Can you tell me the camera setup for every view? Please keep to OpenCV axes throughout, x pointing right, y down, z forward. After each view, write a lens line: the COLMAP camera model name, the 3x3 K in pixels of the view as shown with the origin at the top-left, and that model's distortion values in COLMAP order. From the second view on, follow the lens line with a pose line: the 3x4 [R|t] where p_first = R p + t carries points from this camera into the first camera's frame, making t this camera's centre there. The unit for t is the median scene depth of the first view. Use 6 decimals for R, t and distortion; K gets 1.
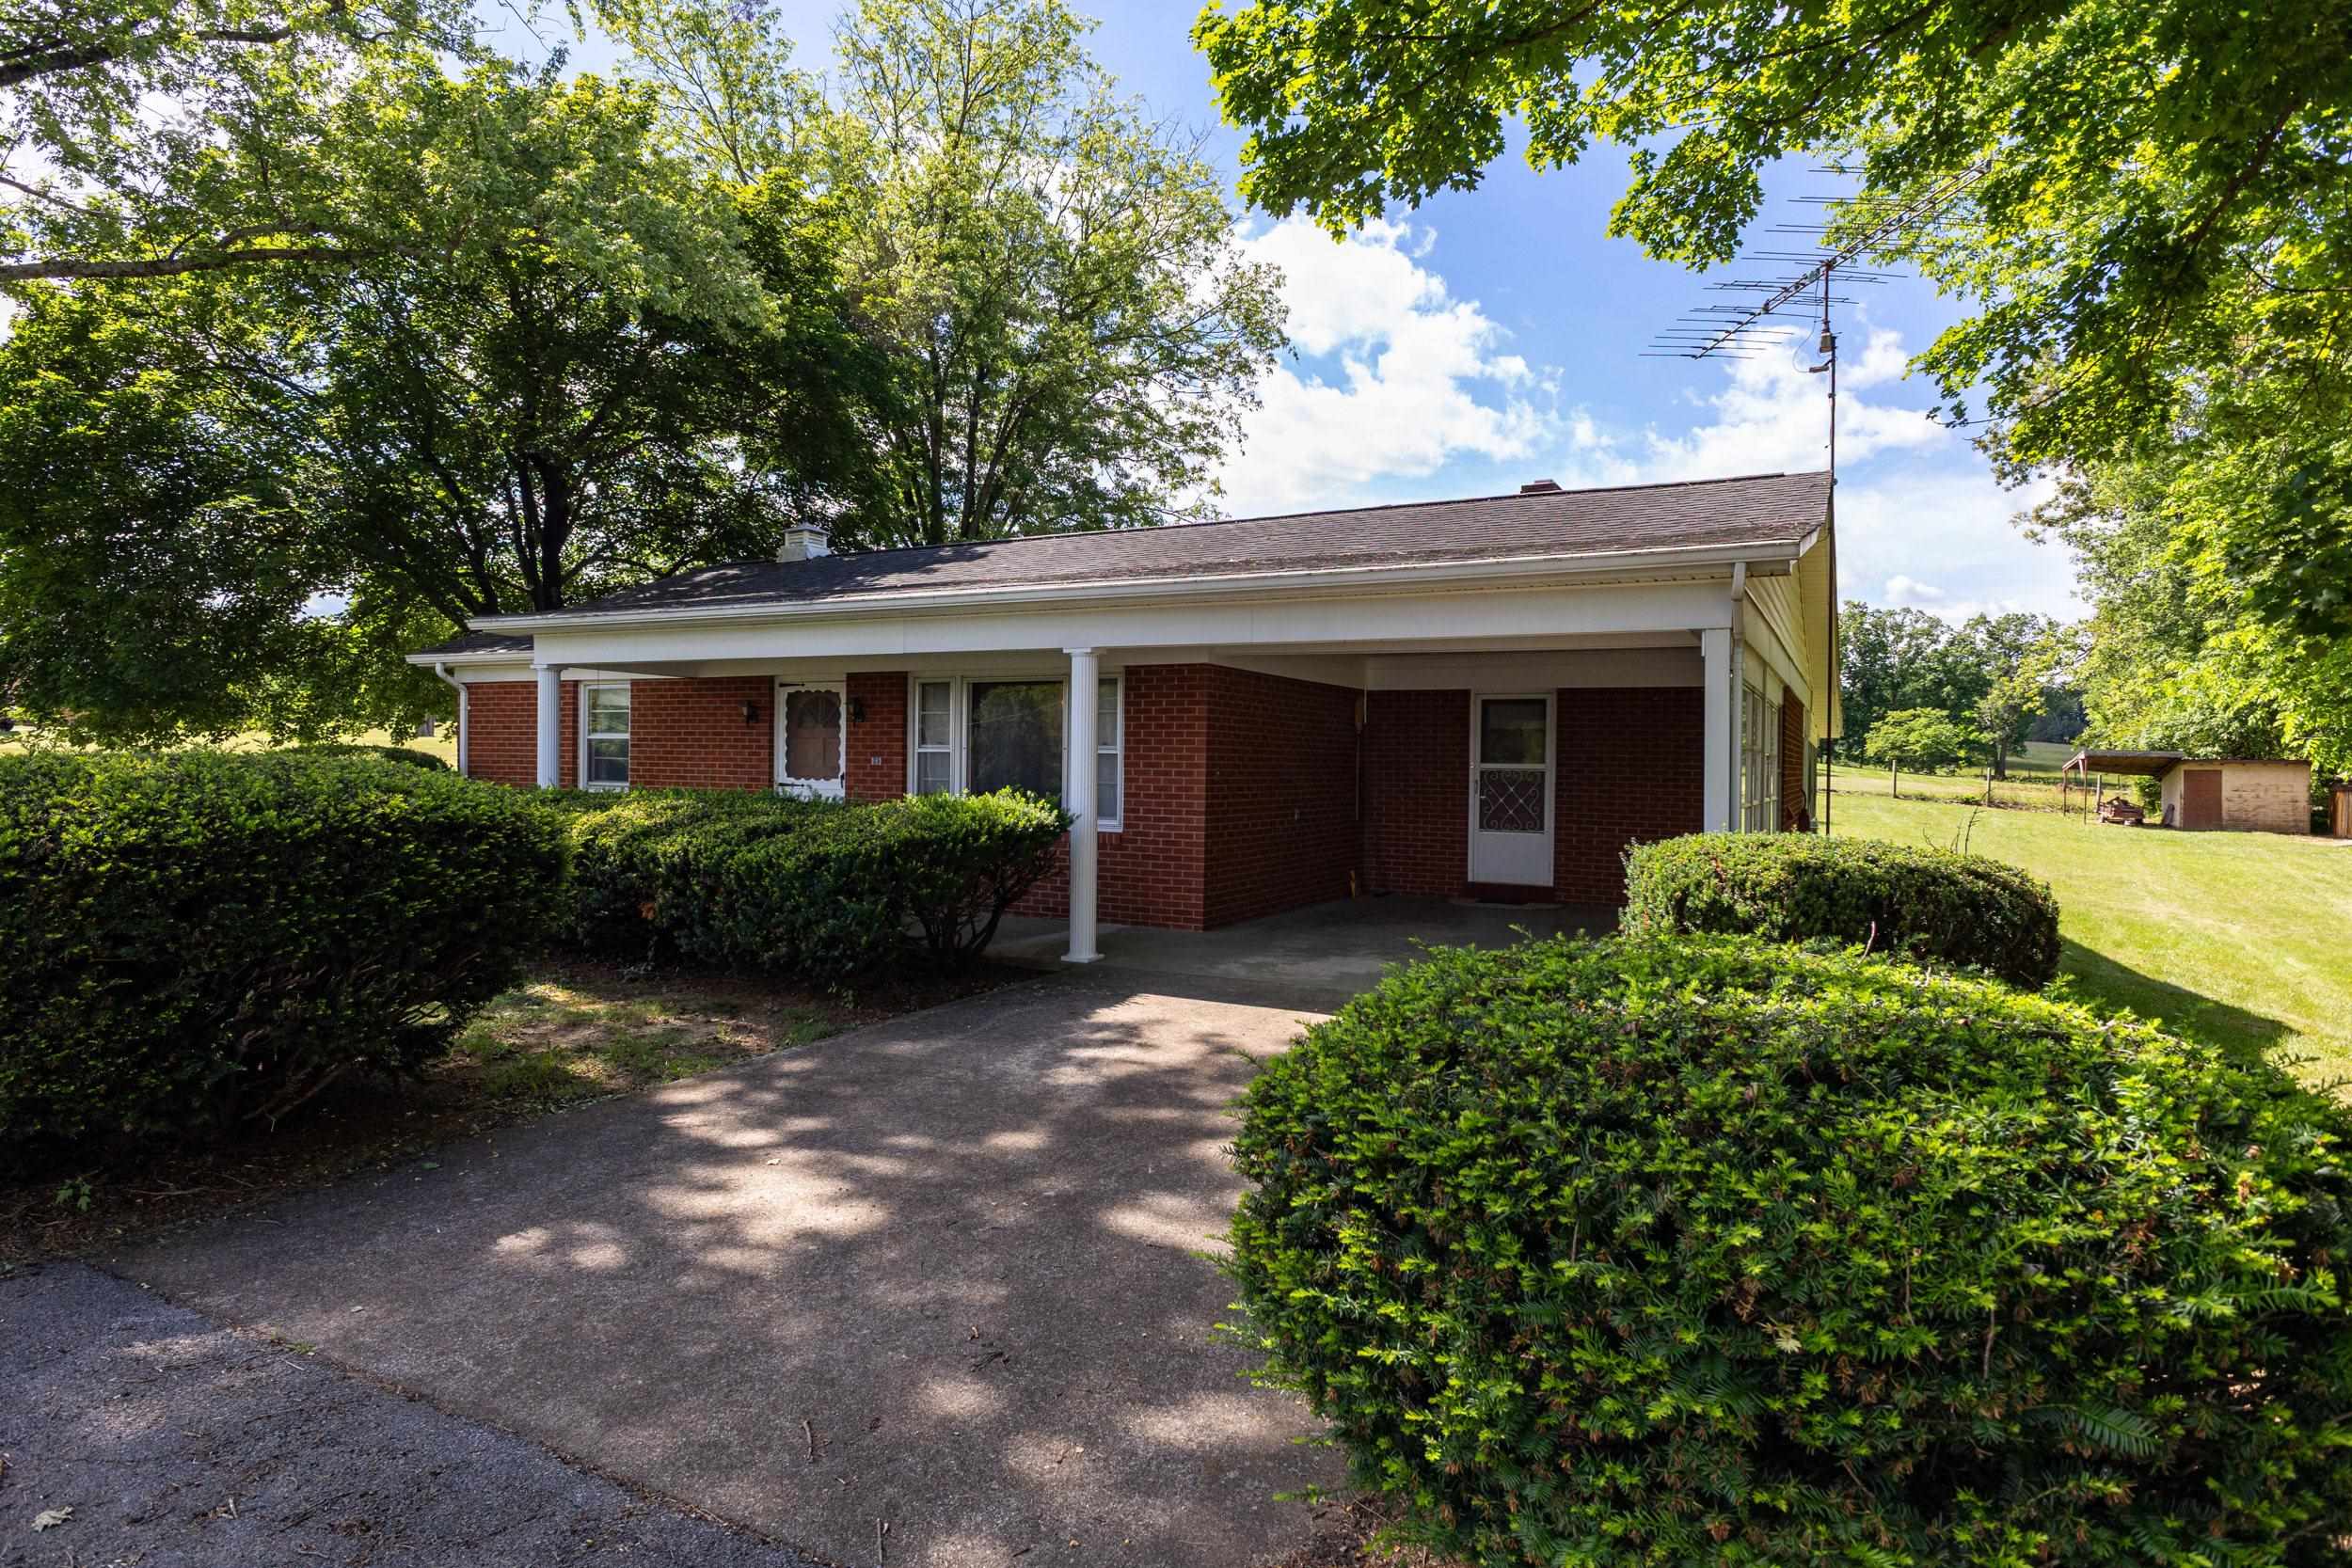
lens RADIAL K [[1297.5, 0, 1167.2], [0, 1297.5, 788.7], [0, 0, 1]] dist [-0.005469, -0.000894]
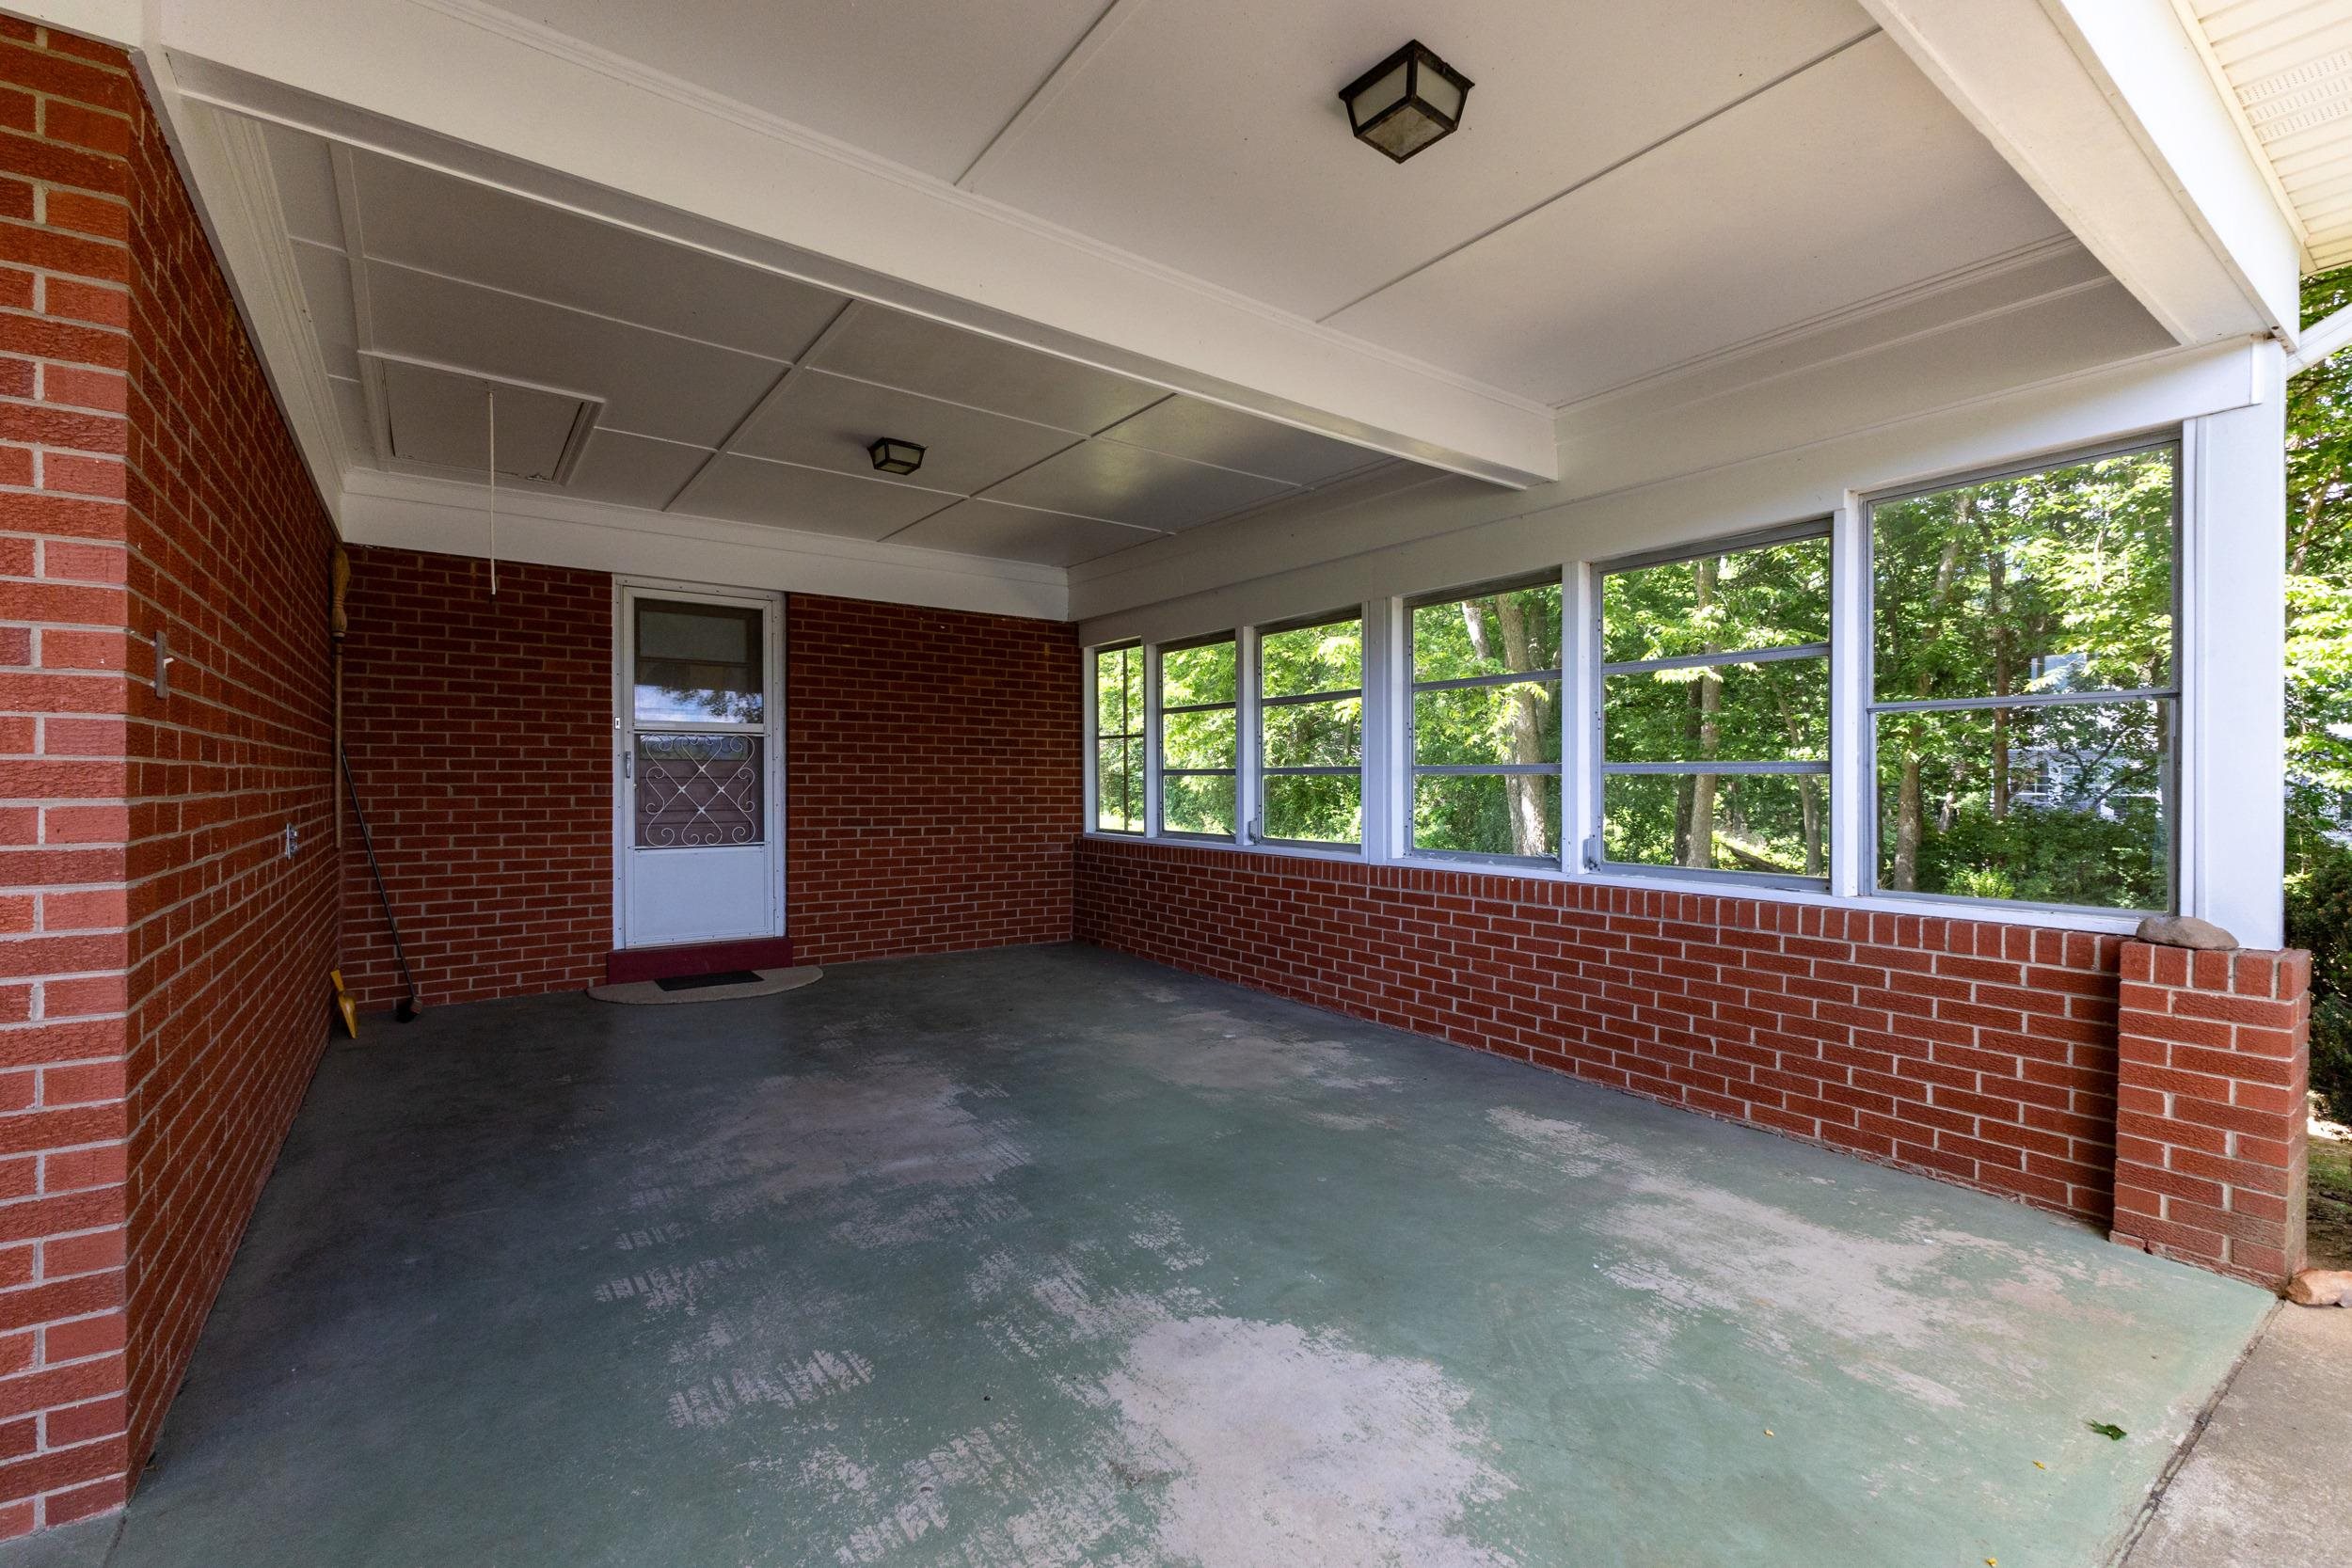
lens RADIAL K [[1014.8, 0, 1168.8], [0, 1014.8, 787.5], [0, 0, 1]] dist [0.008521, -0.000511]
pose [[0.450897, -0.020470, 0.892341, -0.024476], [0.021362, 0.999698, 0.012138, 0.006696], [-0.892320, 0.013589, 0.451198, 0.587513]]
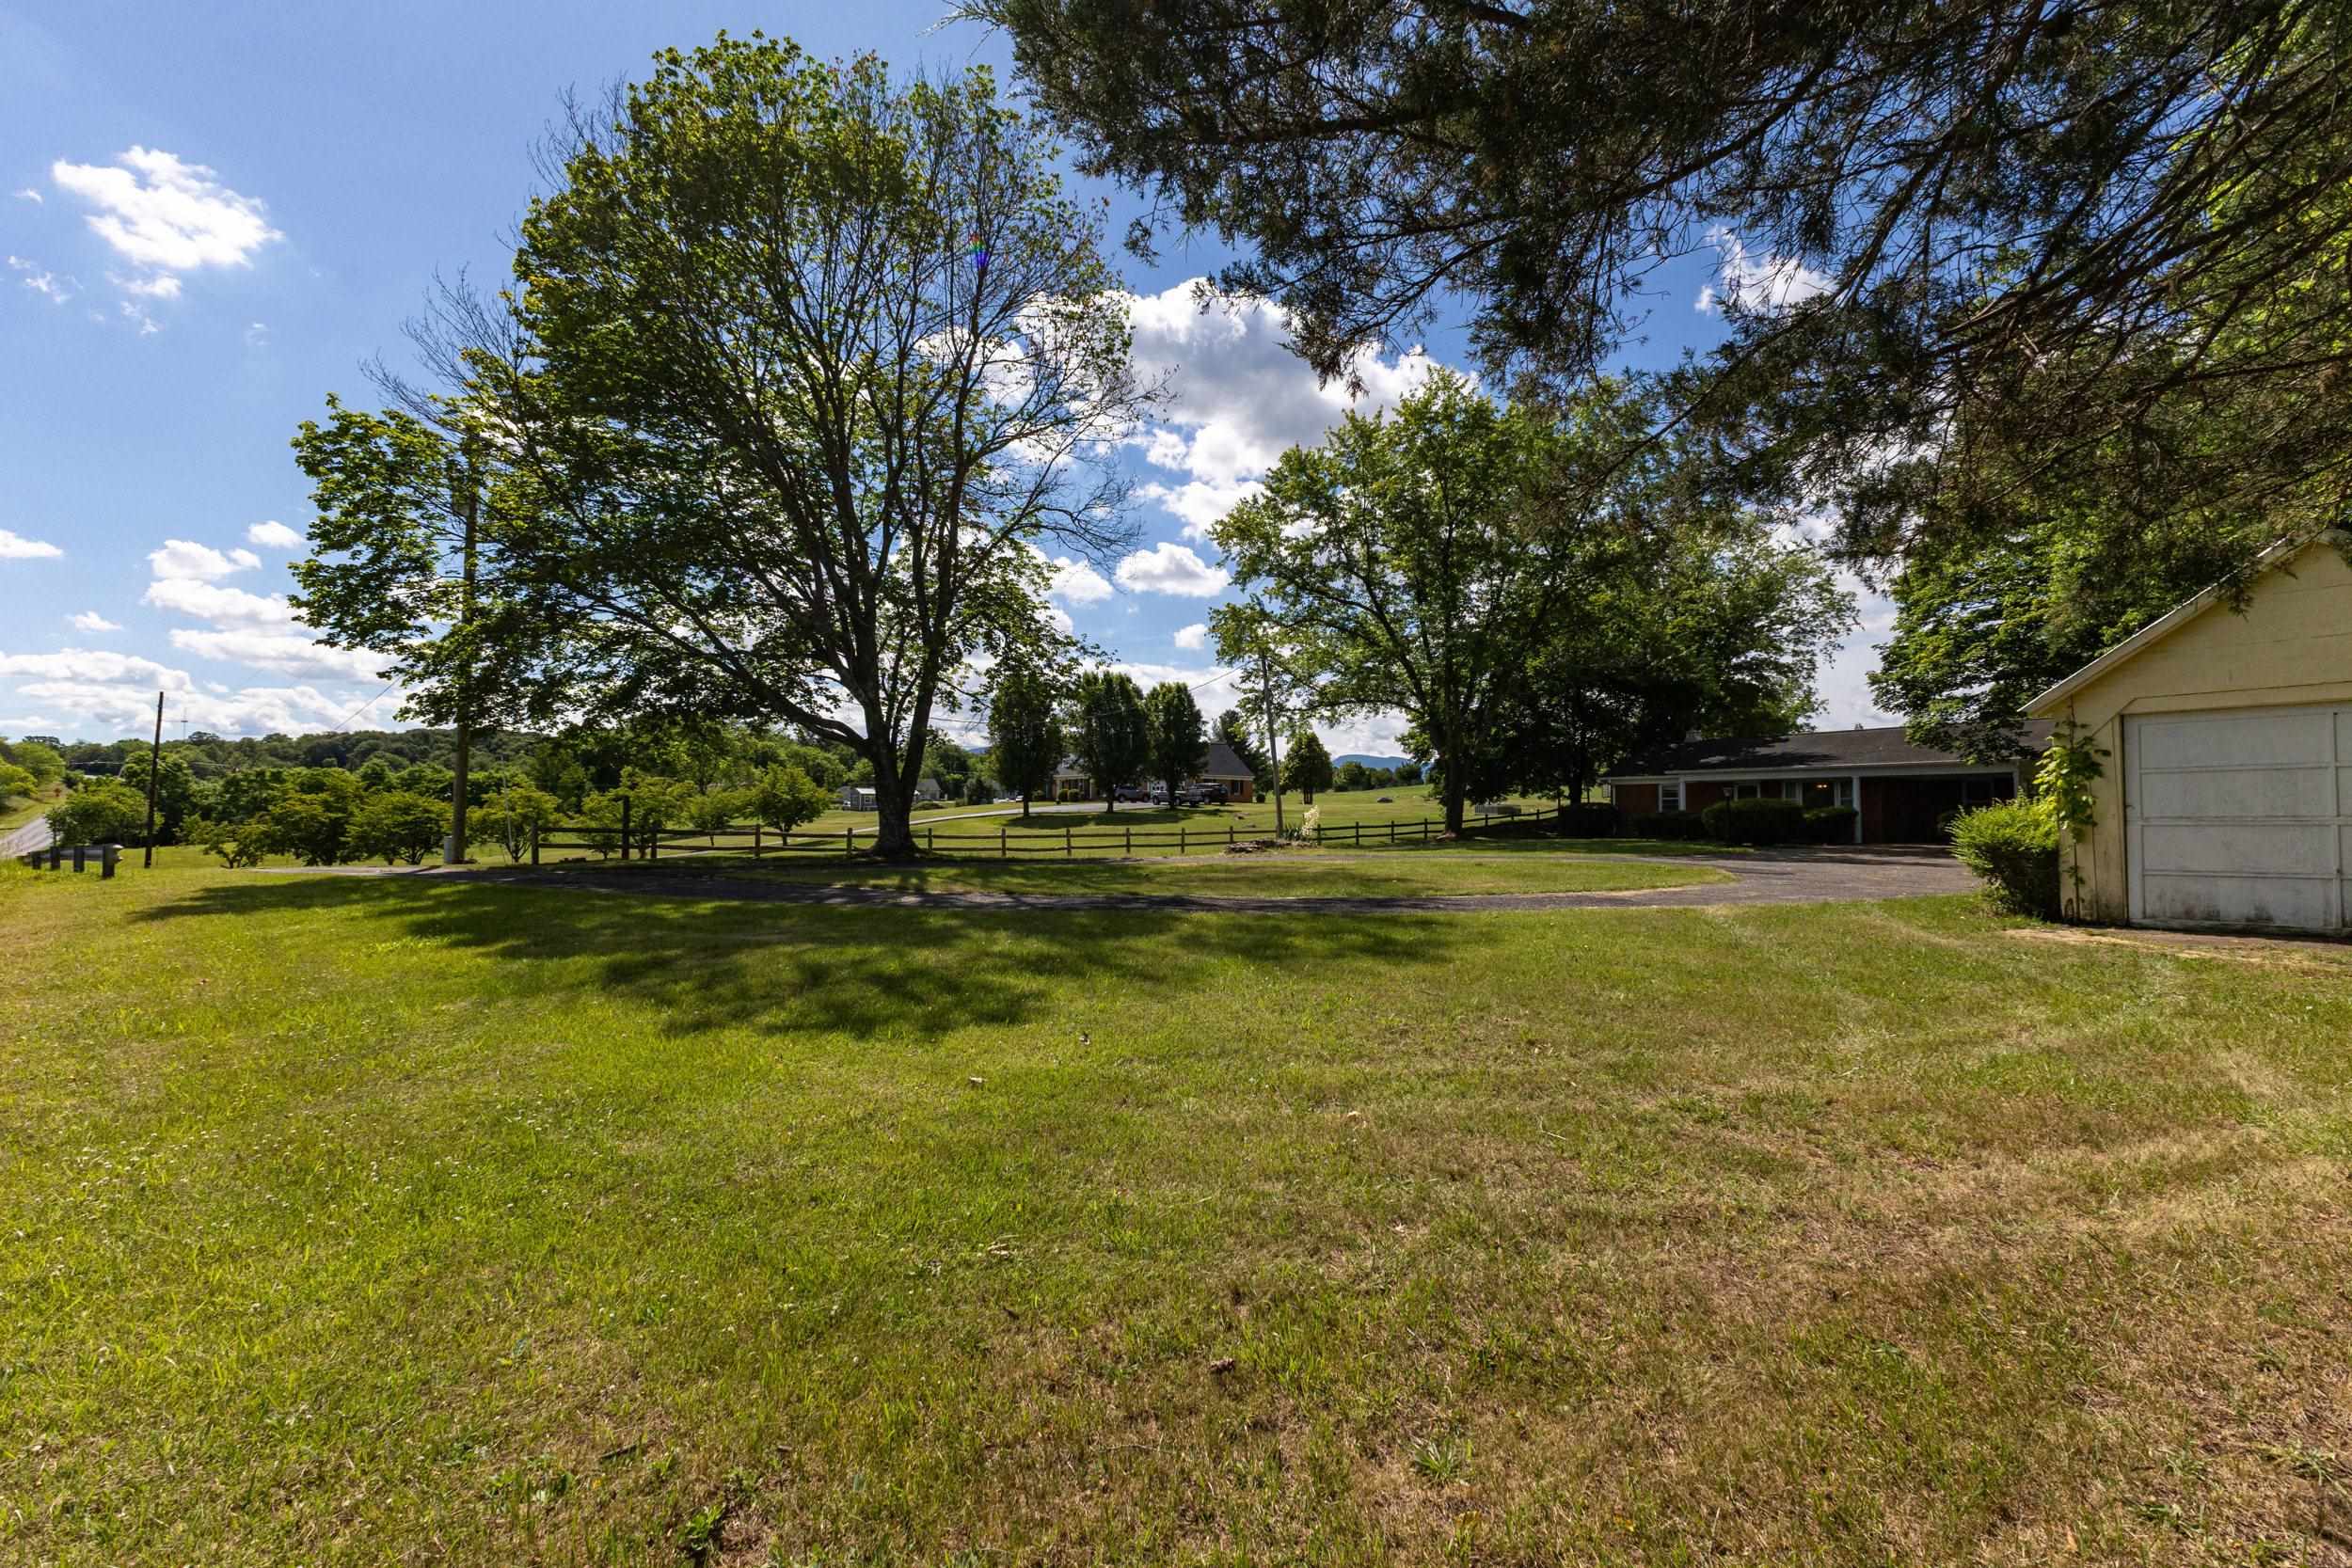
lens RADIAL K [[1014.8, 0, 1168.8], [0, 1014.8, 787.5], [0, 0, 1]] dist [0.008521, -0.000511]
pose [[0.902273, -0.020618, -0.430672, -0.456677], [-0.004098, 0.998401, -0.056382, 0.095591], [0.431146, 0.052636, 0.900746, -2.156326]]
